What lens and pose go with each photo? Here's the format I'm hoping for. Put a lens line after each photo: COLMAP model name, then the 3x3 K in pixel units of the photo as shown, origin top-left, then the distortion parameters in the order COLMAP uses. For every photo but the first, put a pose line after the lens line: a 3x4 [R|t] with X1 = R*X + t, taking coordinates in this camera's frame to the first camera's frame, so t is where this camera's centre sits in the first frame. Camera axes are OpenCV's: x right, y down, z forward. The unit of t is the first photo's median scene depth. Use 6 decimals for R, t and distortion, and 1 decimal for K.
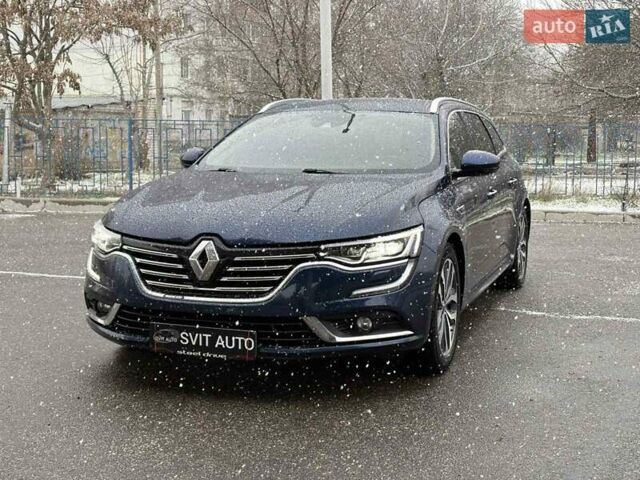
lens RADIAL K [[973.9, 0, 320.0], [0, 973.9, 240.0], [0, 0, 1]] dist [0.068355, 0.038012]
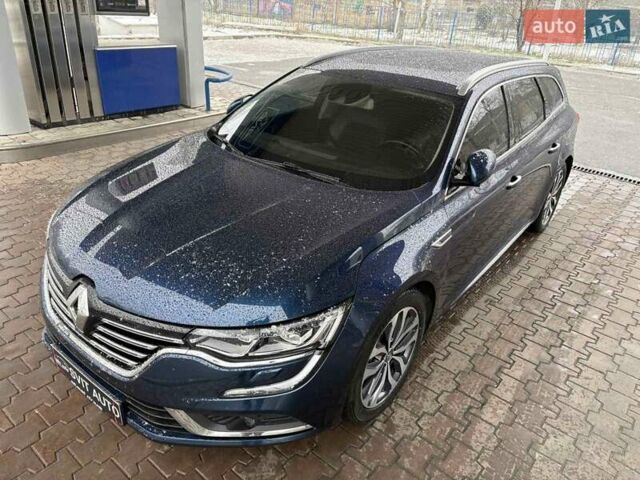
lens RADIAL K [[492.4, 0, 307.6], [0, 492.4, 241.2], [0, 0, 1]] dist [0.047937, -0.037770]
pose [[0.944331, 0.189582, -0.268883, 0.180637], [-0.085992, 0.931100, 0.354484, -0.208854], [0.317560, -0.311628, 0.895569, 0.685323]]
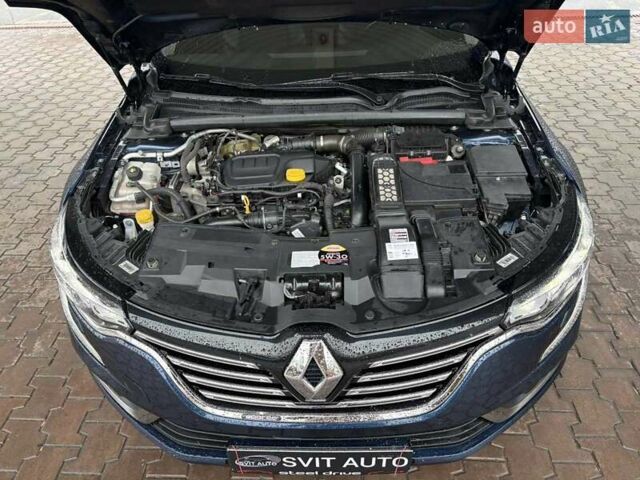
lens RADIAL K [[492.4, 0, 307.6], [0, 492.4, 241.2], [0, 0, 1]] dist [0.047937, -0.037770]
pose [[0.947356, -0.229790, 0.222965, -0.167846], [0.082564, 0.848141, 0.523297, -0.193387], [-0.309354, -0.477340, 0.822464, 0.800508]]
